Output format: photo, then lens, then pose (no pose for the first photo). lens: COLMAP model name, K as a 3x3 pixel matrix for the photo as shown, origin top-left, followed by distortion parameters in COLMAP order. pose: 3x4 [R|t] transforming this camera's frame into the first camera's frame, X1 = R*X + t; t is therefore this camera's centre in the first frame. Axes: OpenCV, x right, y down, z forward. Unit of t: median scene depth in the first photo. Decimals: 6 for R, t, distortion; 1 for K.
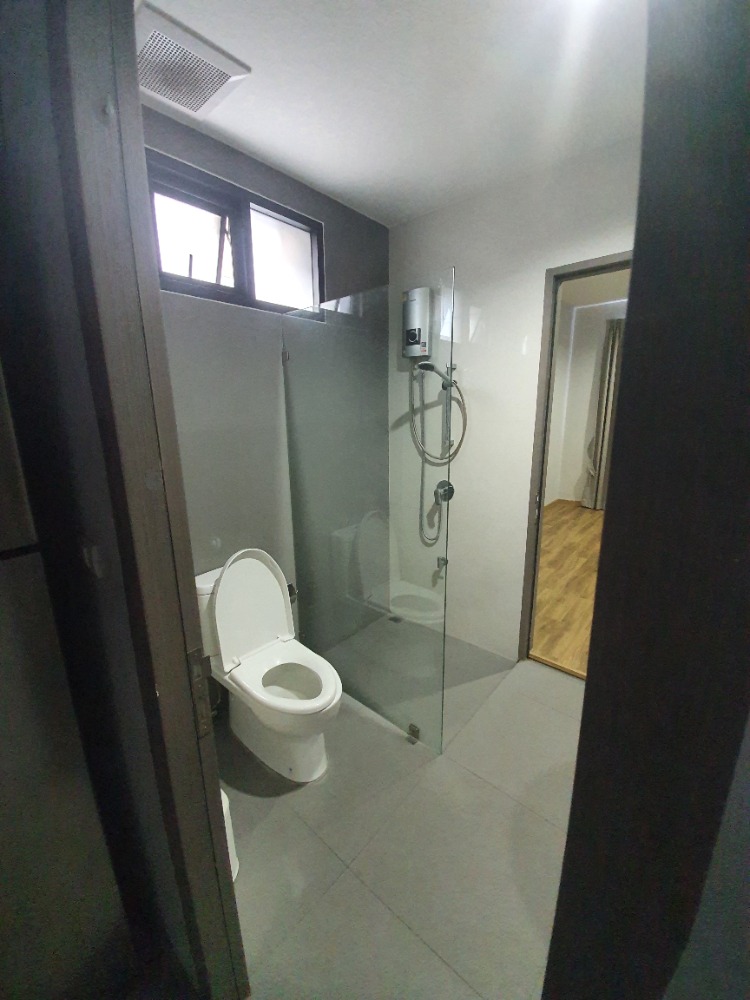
lens RADIAL K [[394.5, 0, 371.3], [0, 394.5, 494.6], [0, 0, 1]] dist [0.010172, -0.015366]
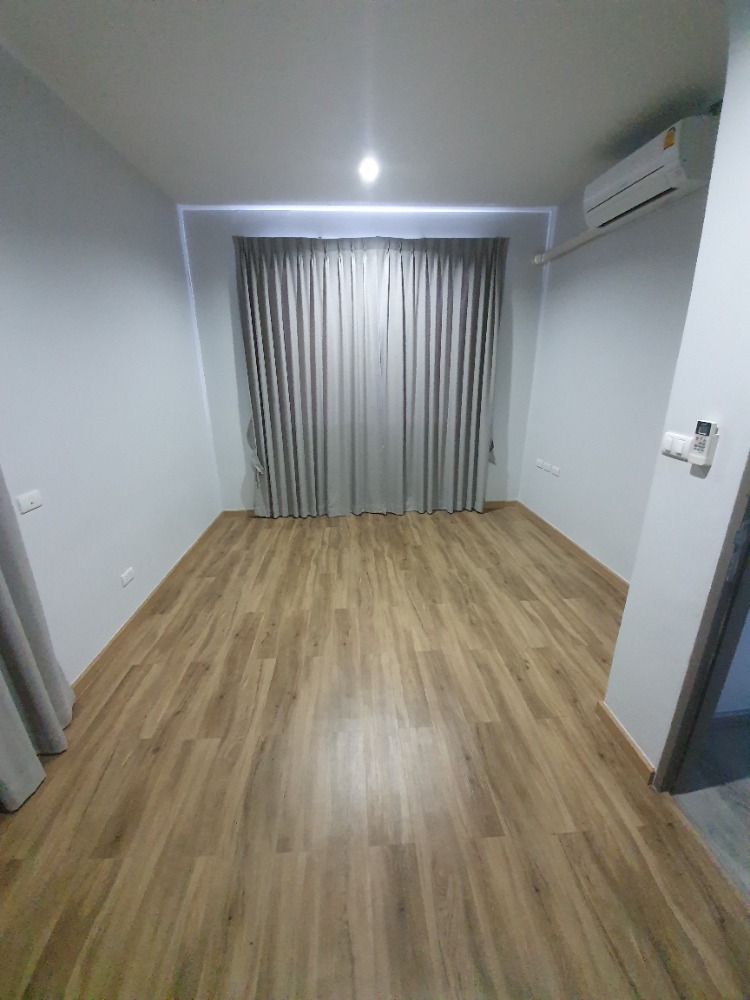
lens RADIAL K [[394.5, 0, 371.3], [0, 394.5, 494.6], [0, 0, 1]] dist [0.010172, -0.015366]
pose [[0.713016, -0.211224, 0.668575, 0.233089], [0.154699, 0.977437, 0.143821, -0.086458], [-0.683869, 0.000881, 0.729605, 0.368294]]
